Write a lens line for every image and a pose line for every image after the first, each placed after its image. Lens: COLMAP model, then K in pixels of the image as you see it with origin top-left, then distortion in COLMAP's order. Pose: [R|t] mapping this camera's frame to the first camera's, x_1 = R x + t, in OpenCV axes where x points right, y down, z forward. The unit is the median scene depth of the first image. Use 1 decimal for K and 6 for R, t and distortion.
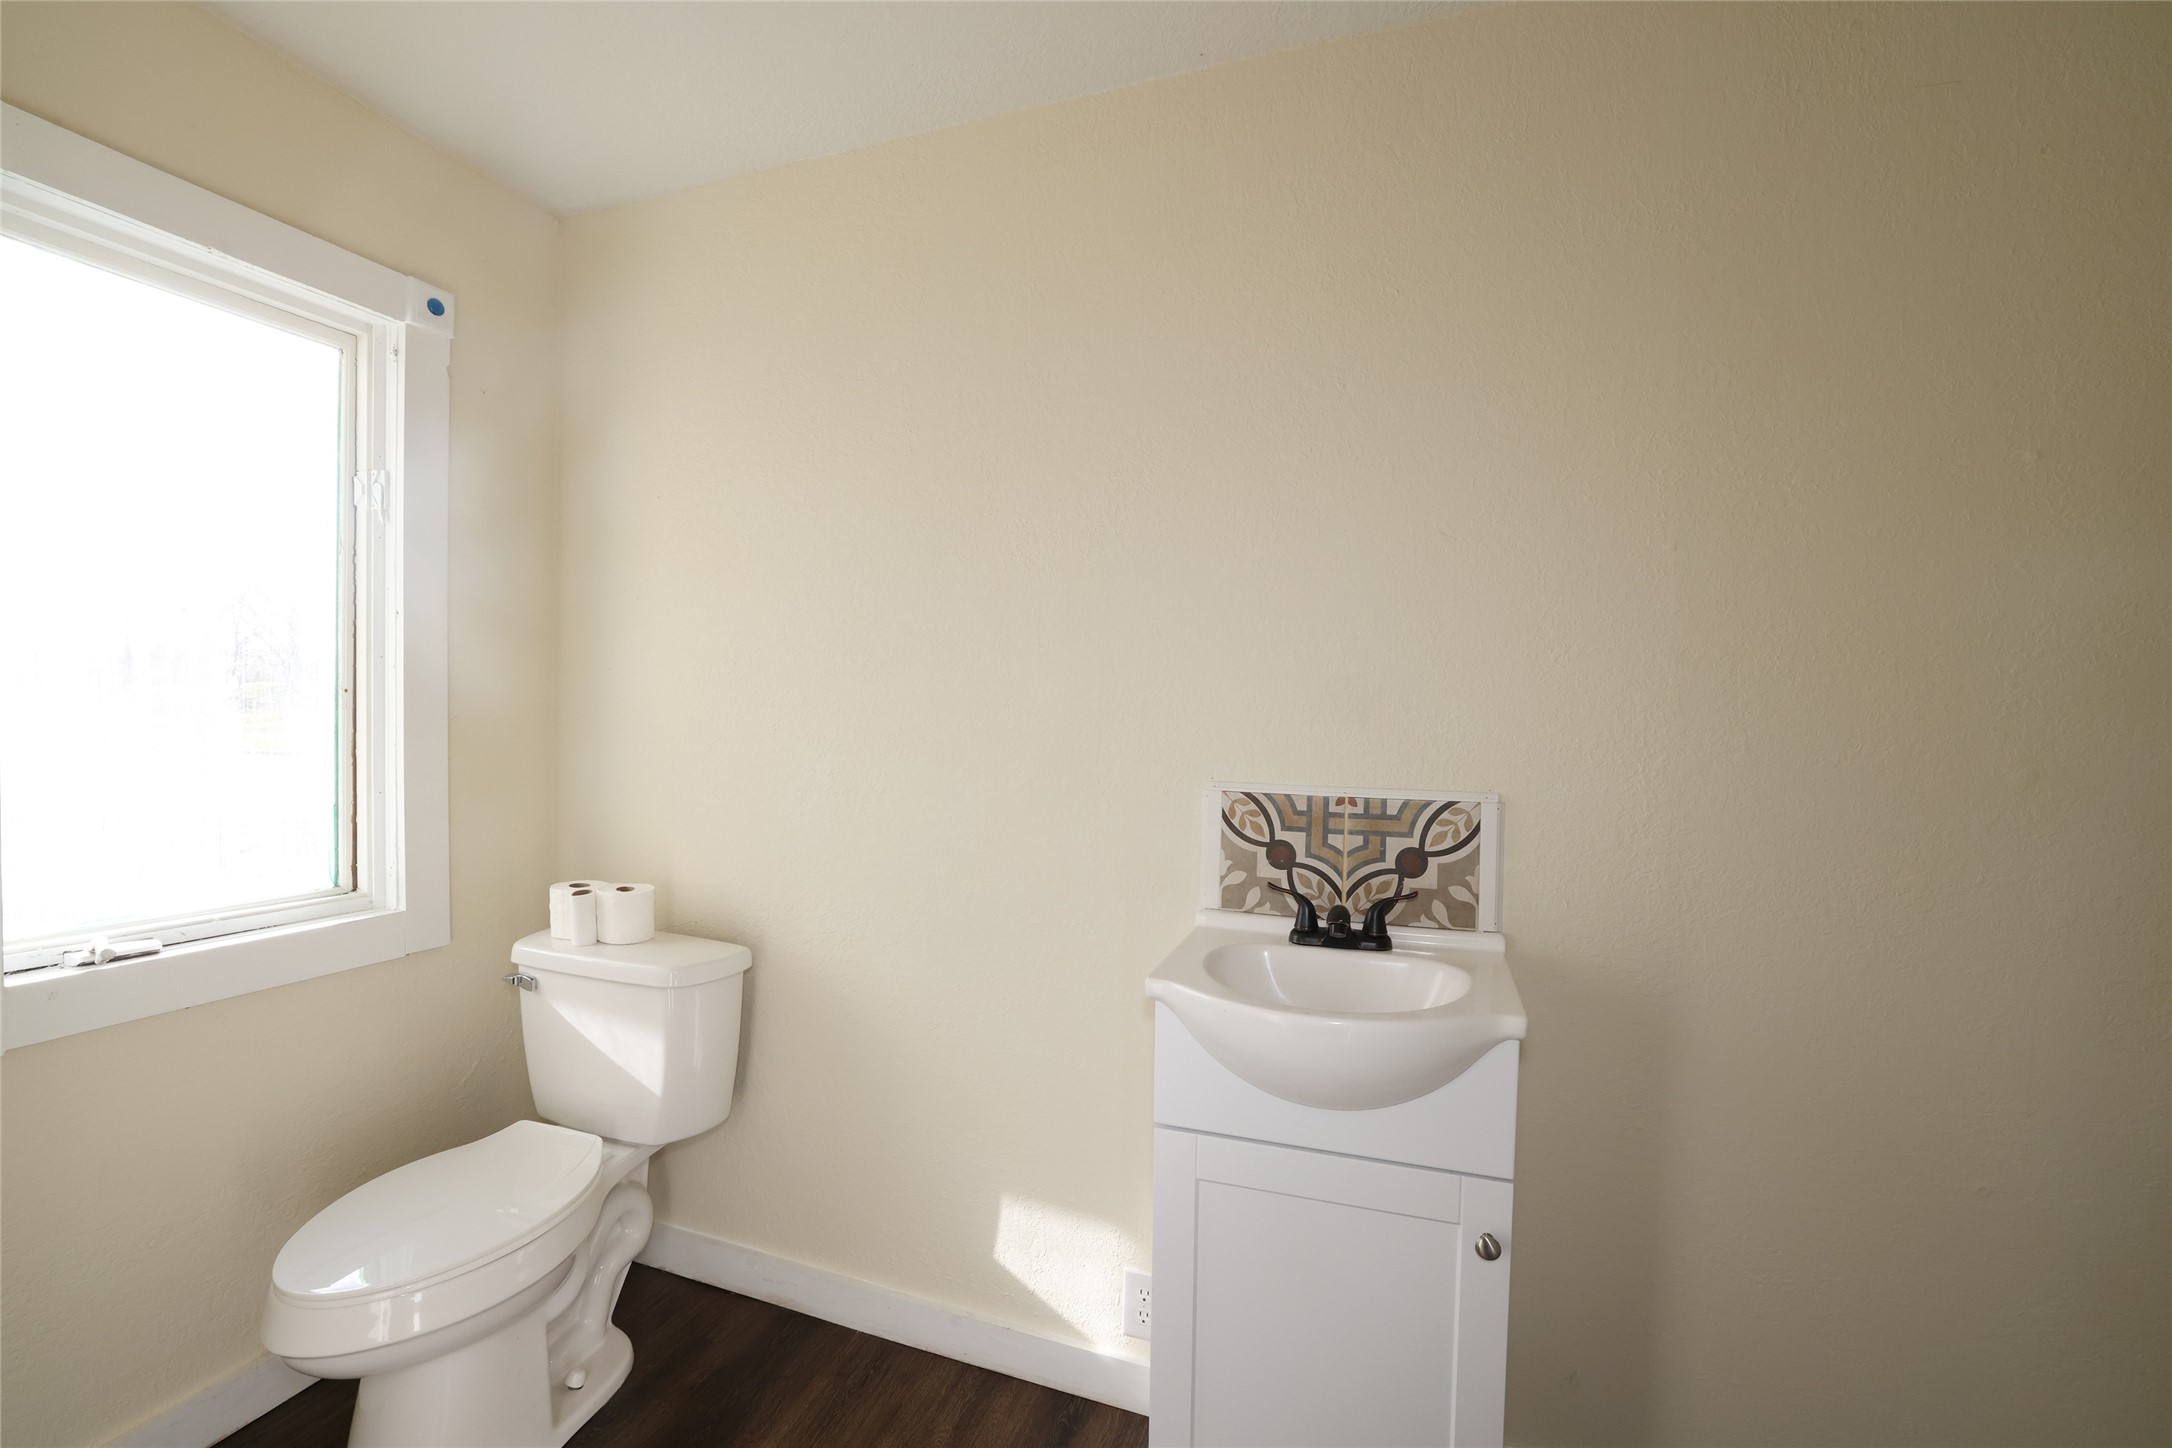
lens RADIAL K [[935.1, 0, 1093.2], [0, 935.1, 708.1], [0, 0, 1]] dist [-0.026744, 0.002504]
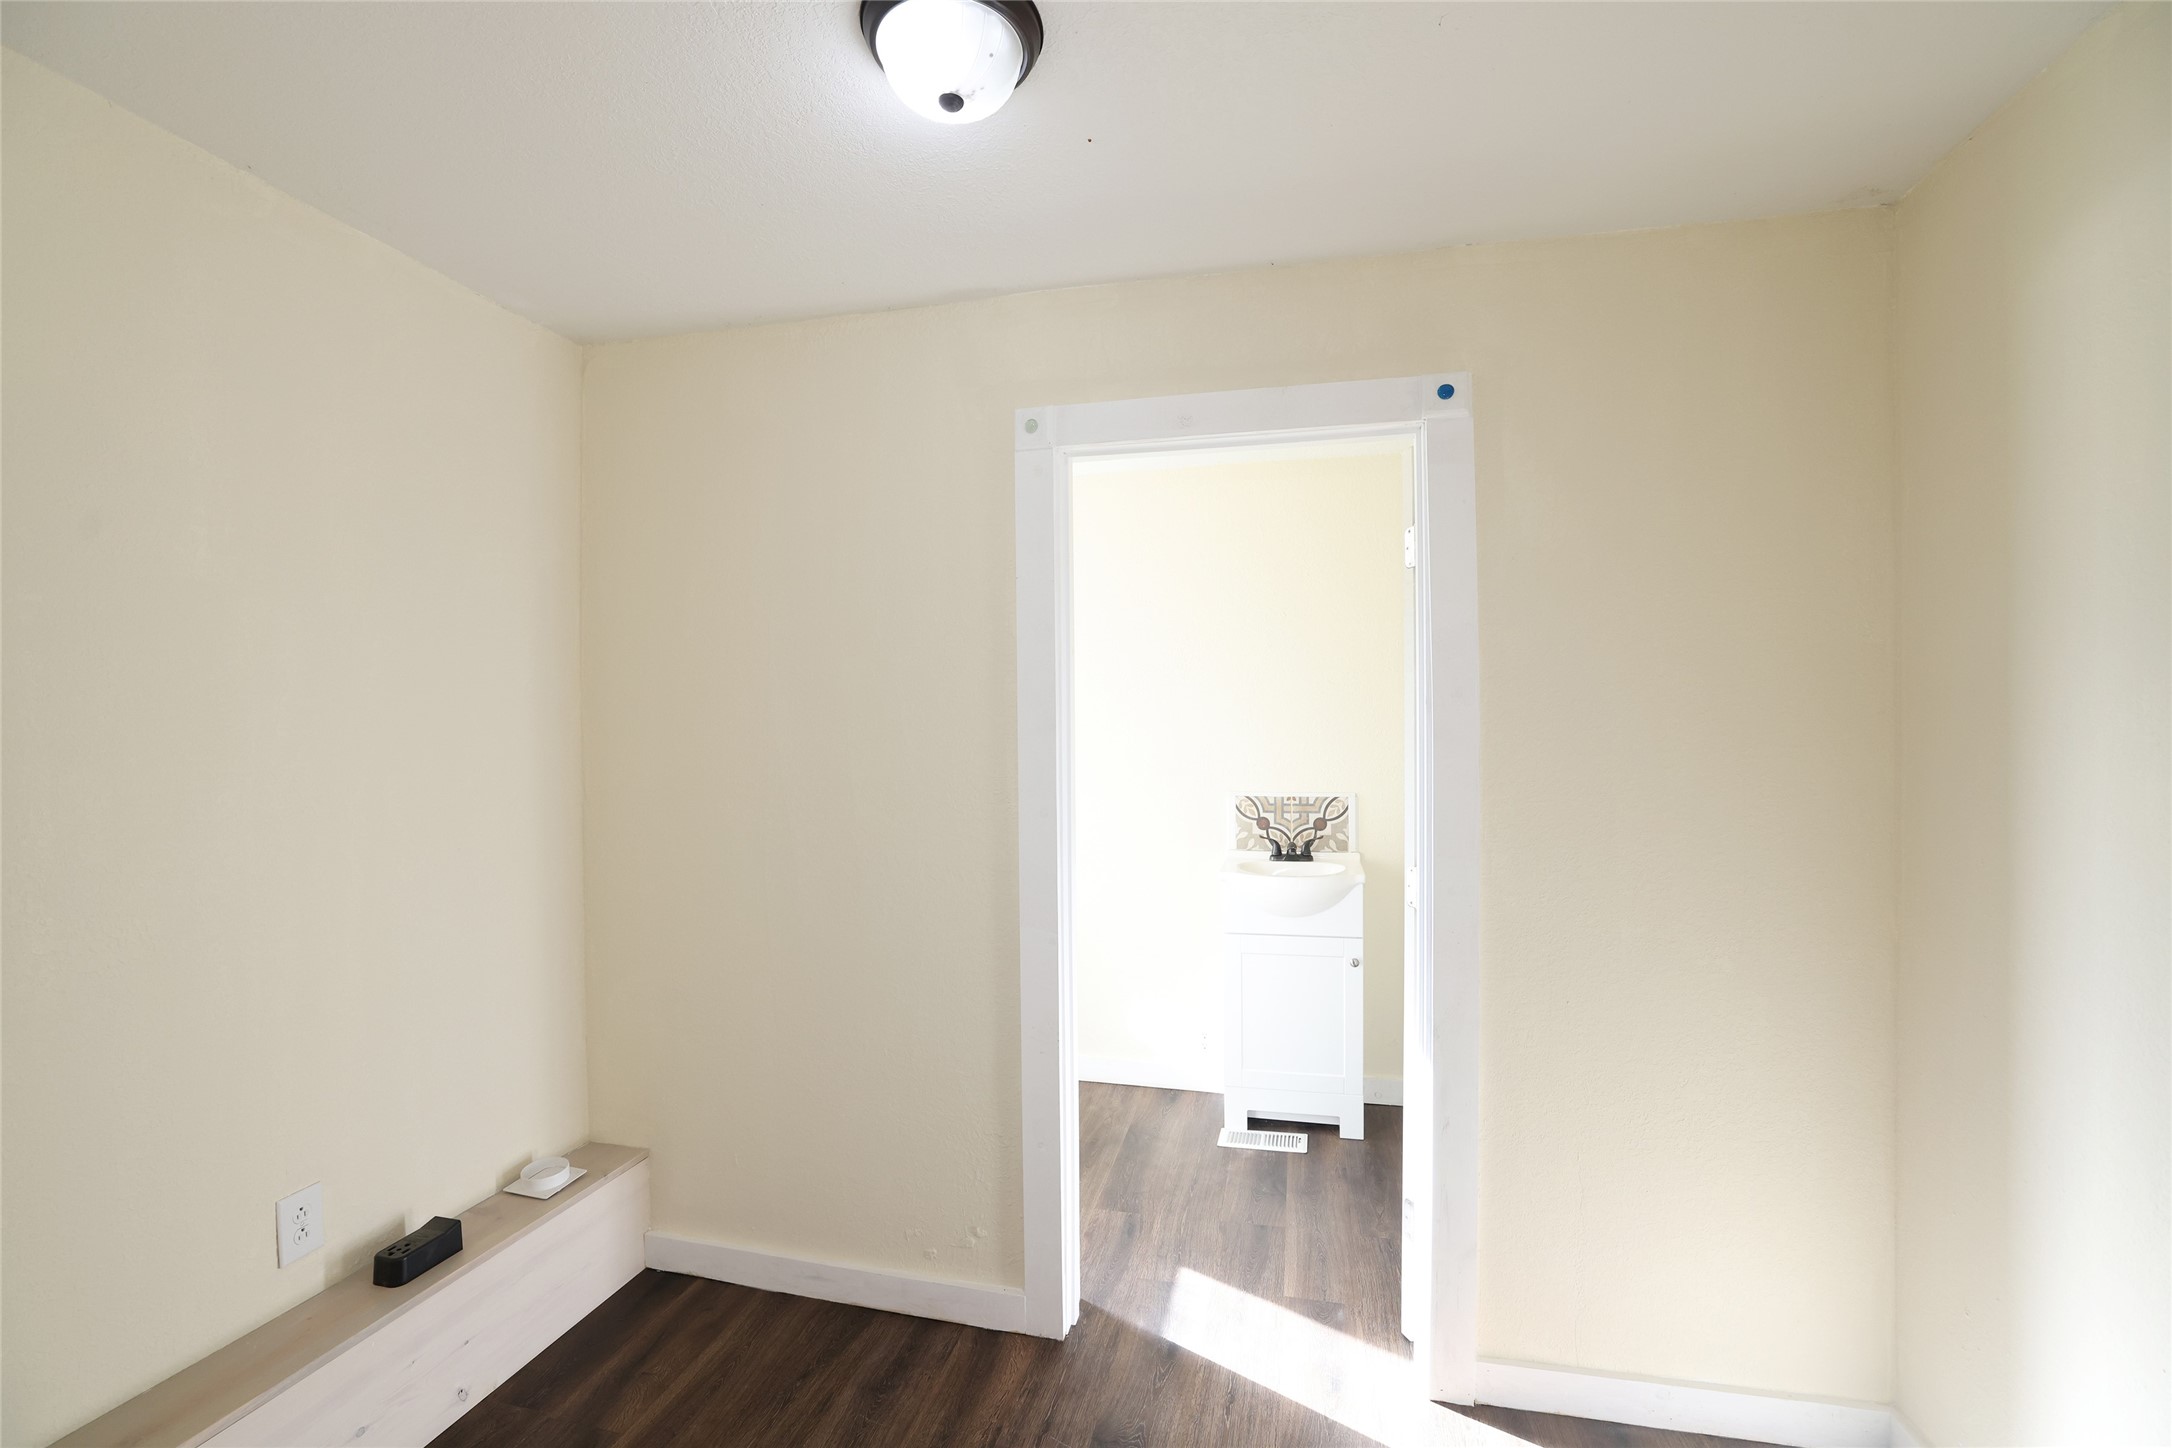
lens RADIAL K [[935.1, 0, 1081.4], [0, 935.1, 720.0], [0, 0, 1]] dist [-0.026744, 0.002504]
pose [[0.992642, -0.032445, 0.116661, -0.492669], [0.029024, 0.999101, 0.030904, -0.175535], [-0.117559, -0.027291, 0.992691, -1.184926]]
